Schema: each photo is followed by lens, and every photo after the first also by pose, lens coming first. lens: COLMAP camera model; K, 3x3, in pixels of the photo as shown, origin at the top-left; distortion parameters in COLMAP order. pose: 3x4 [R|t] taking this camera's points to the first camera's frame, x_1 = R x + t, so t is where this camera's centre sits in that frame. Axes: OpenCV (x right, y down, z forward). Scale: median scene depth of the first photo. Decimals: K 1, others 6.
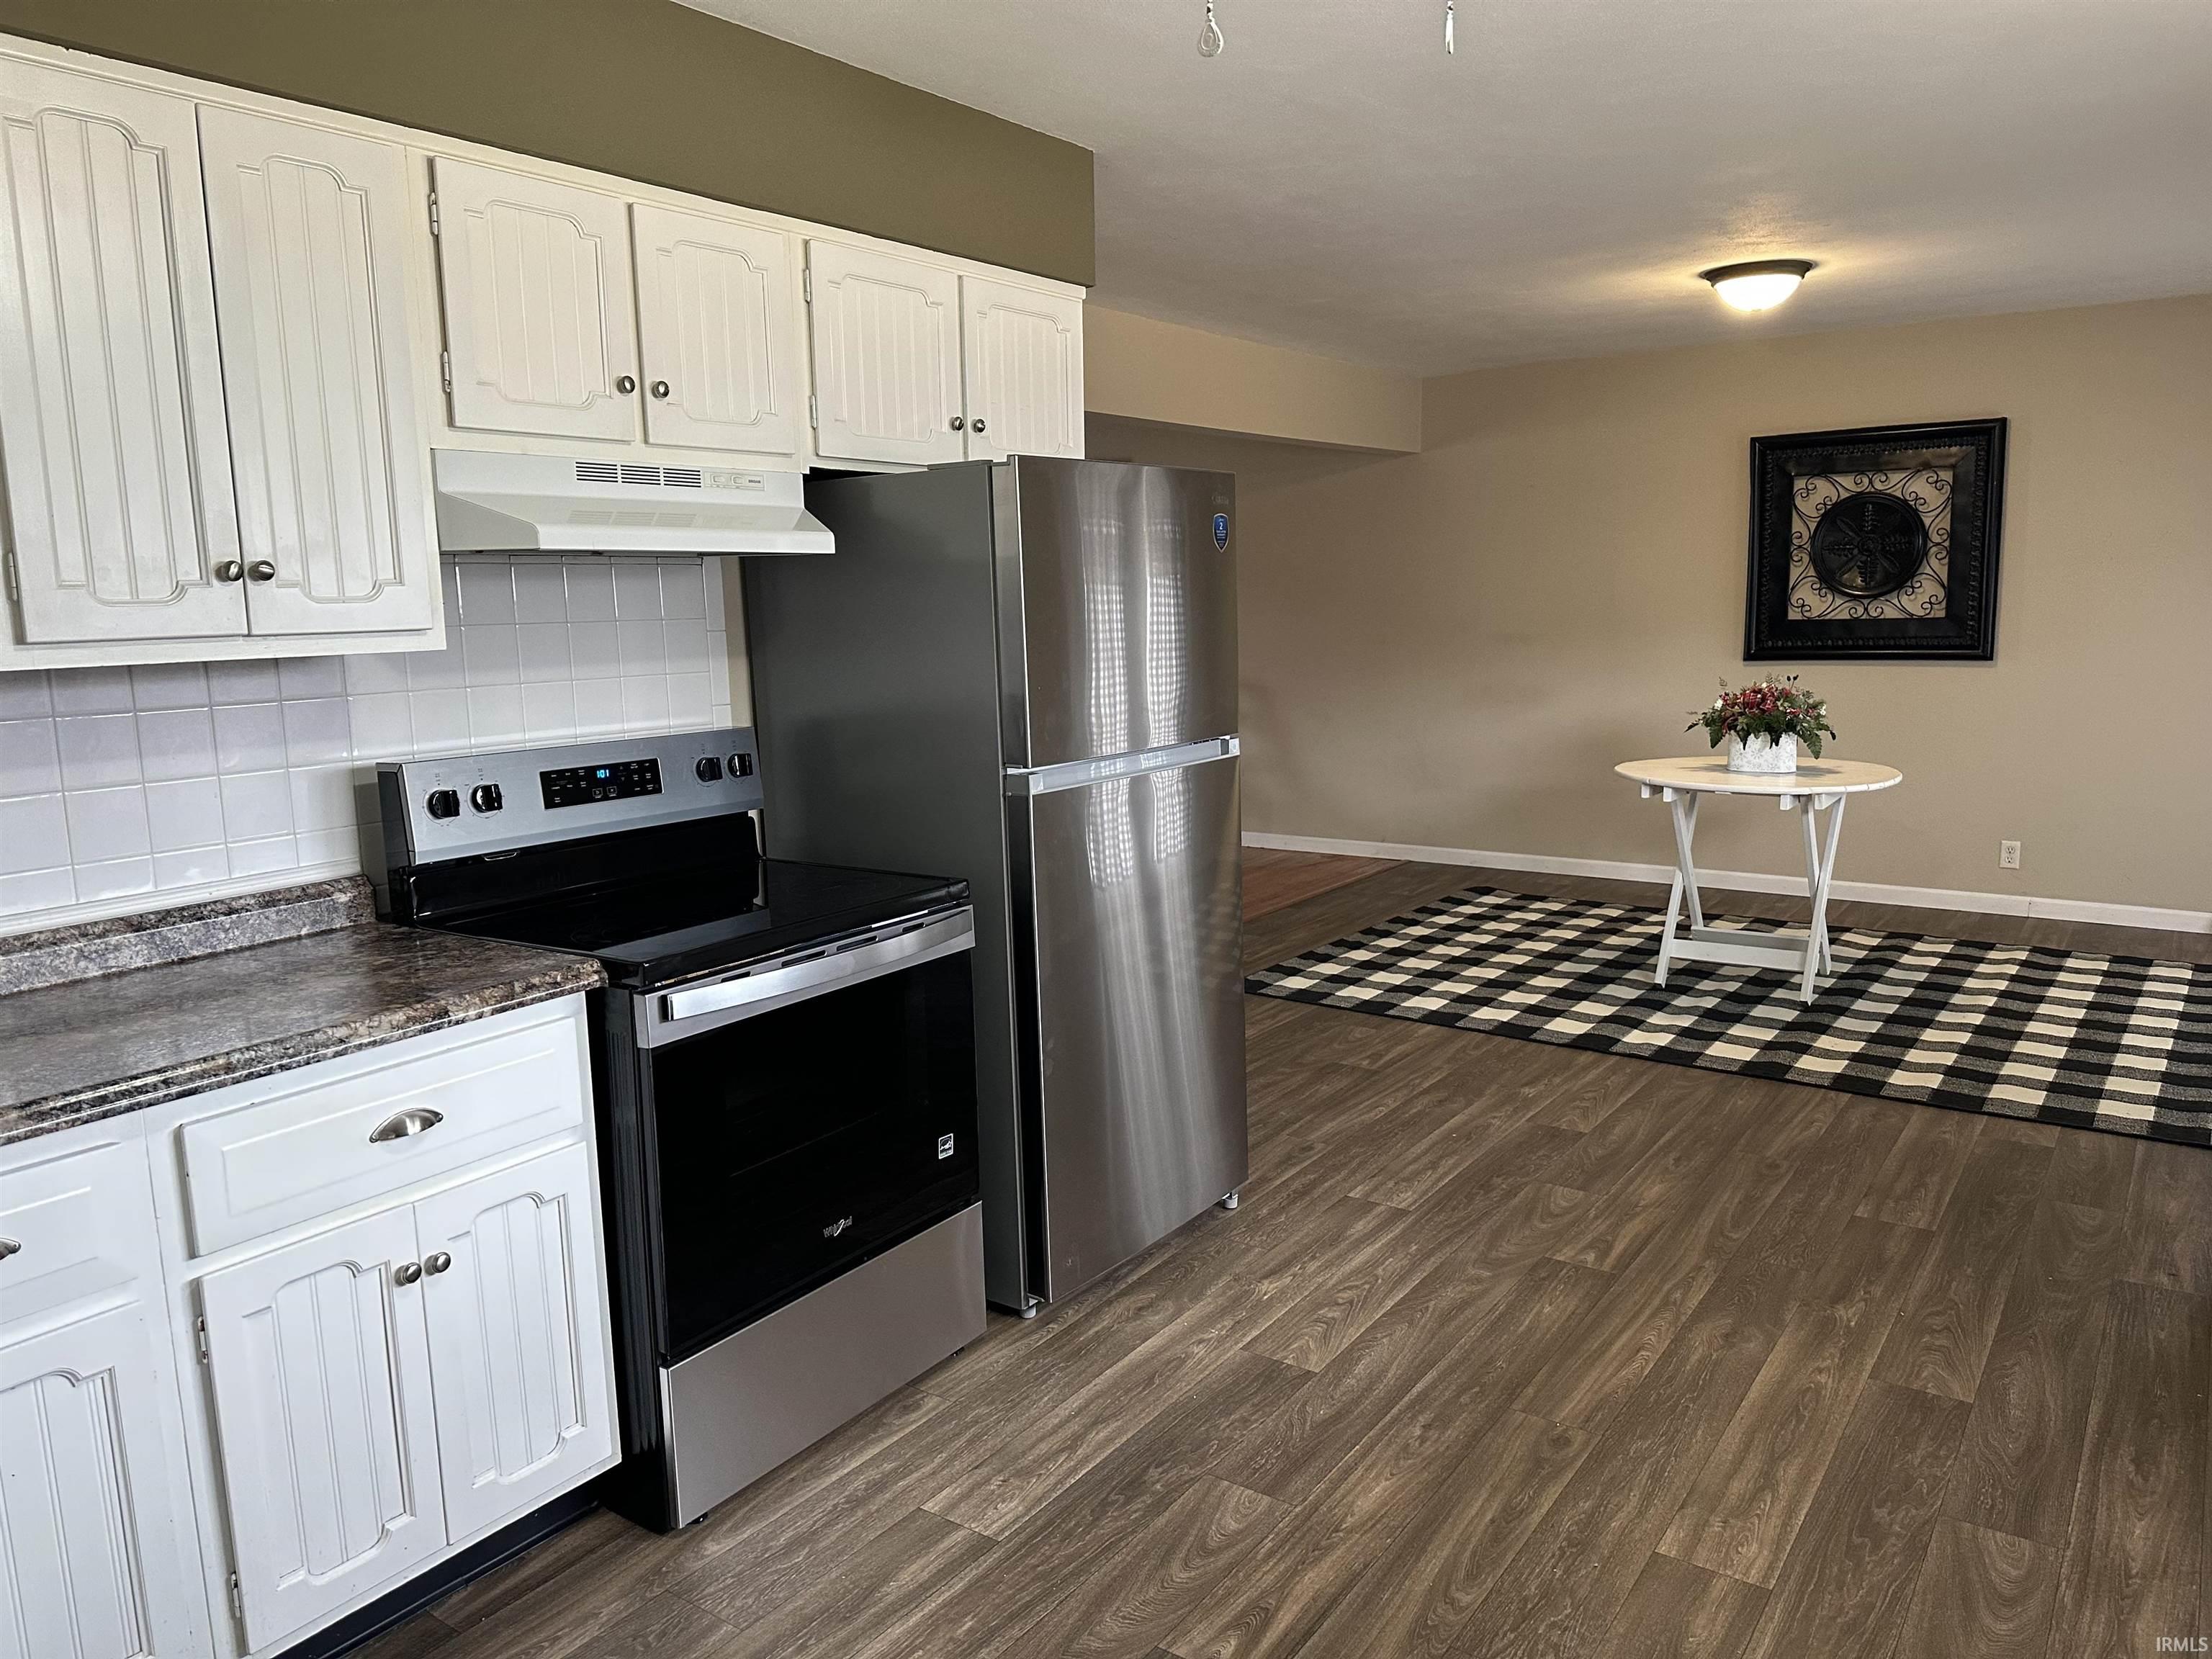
lens RADIAL K [[1524.0, 0, 1097.9], [0, 1524.0, 827.5], [0, 0, 1]] dist [0.049207, -0.078178]
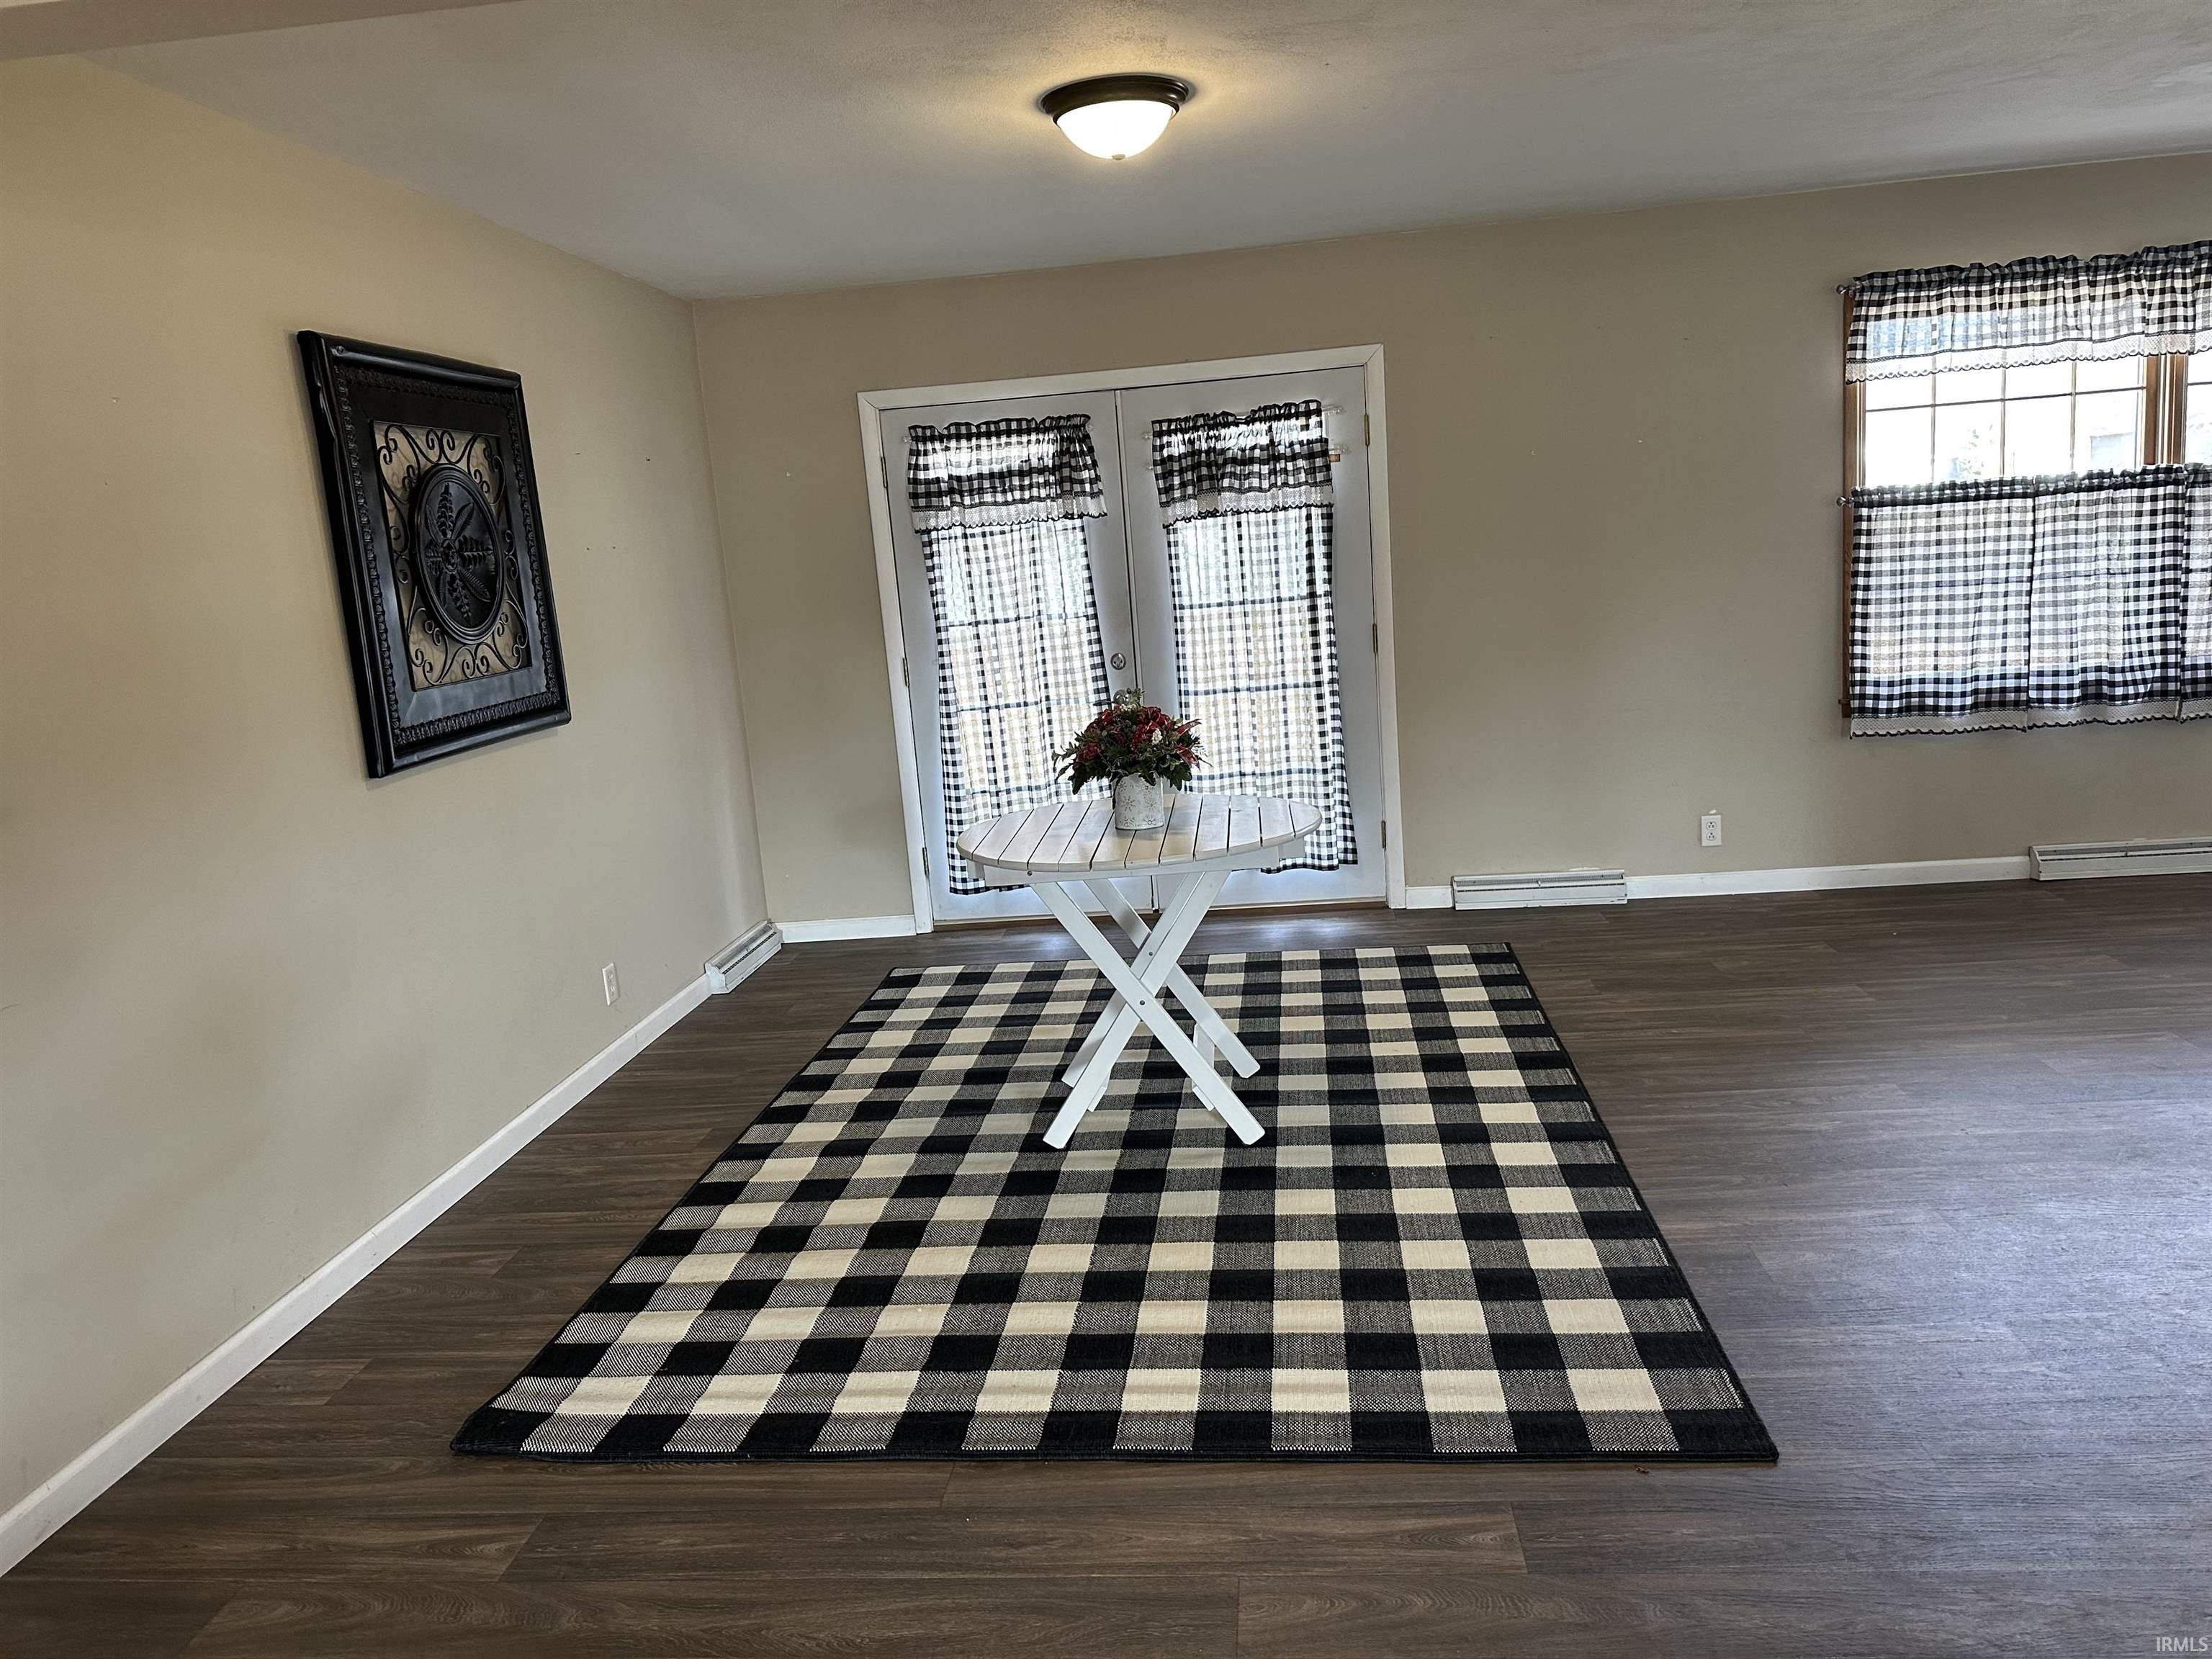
lens RADIAL K [[1556.4, 0, 1106.0], [0, 1556.4, 829.5], [0, 0, 1]] dist [0.073950, -0.079080]
pose [[-0.497001, -0.098771, 0.862110, -0.189966], [0.219656, 0.946824, 0.235107, -0.208108], [-0.839489, 0.306216, -0.448877, 1.327503]]
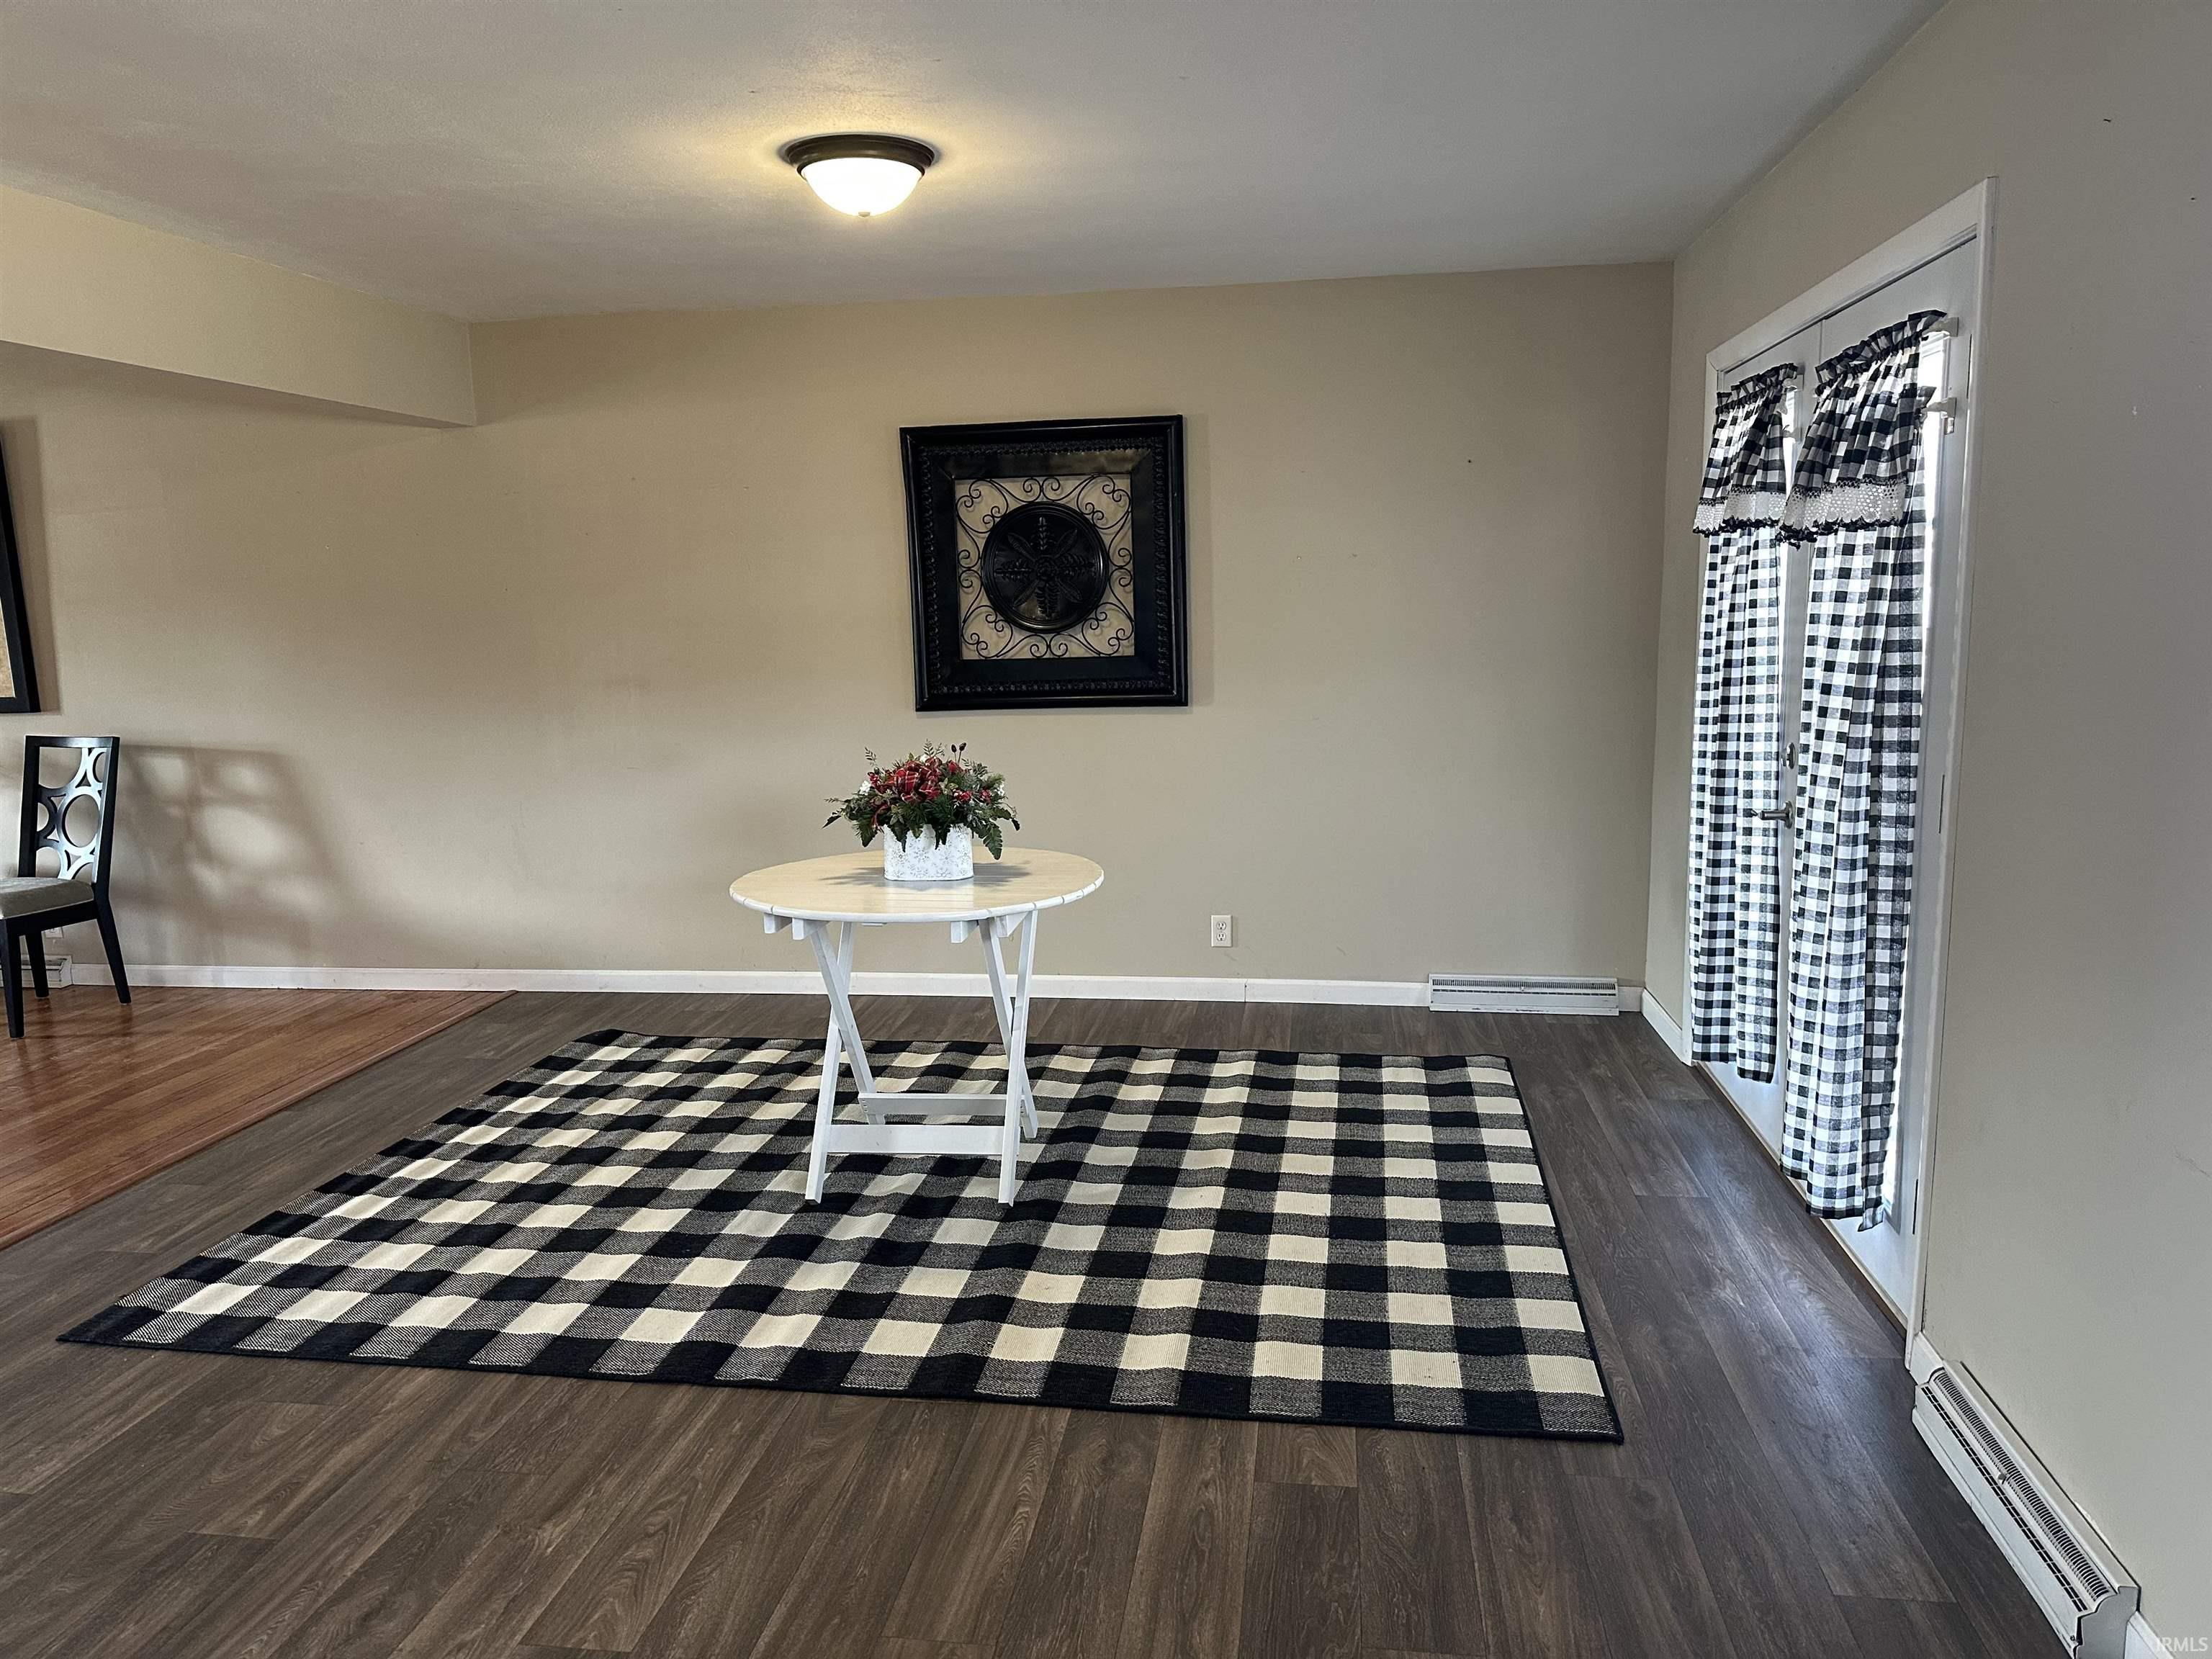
lens RADIAL K [[1524.0, 0, 1097.9], [0, 1524.0, 827.5], [0, 0, 1]] dist [0.049207, -0.078178]
pose [[0.885273, -0.065133, 0.460487, 0.175686], [0.073197, 0.997317, 0.000346, -0.054241], [-0.459275, 0.033400, 0.887666, 0.331568]]
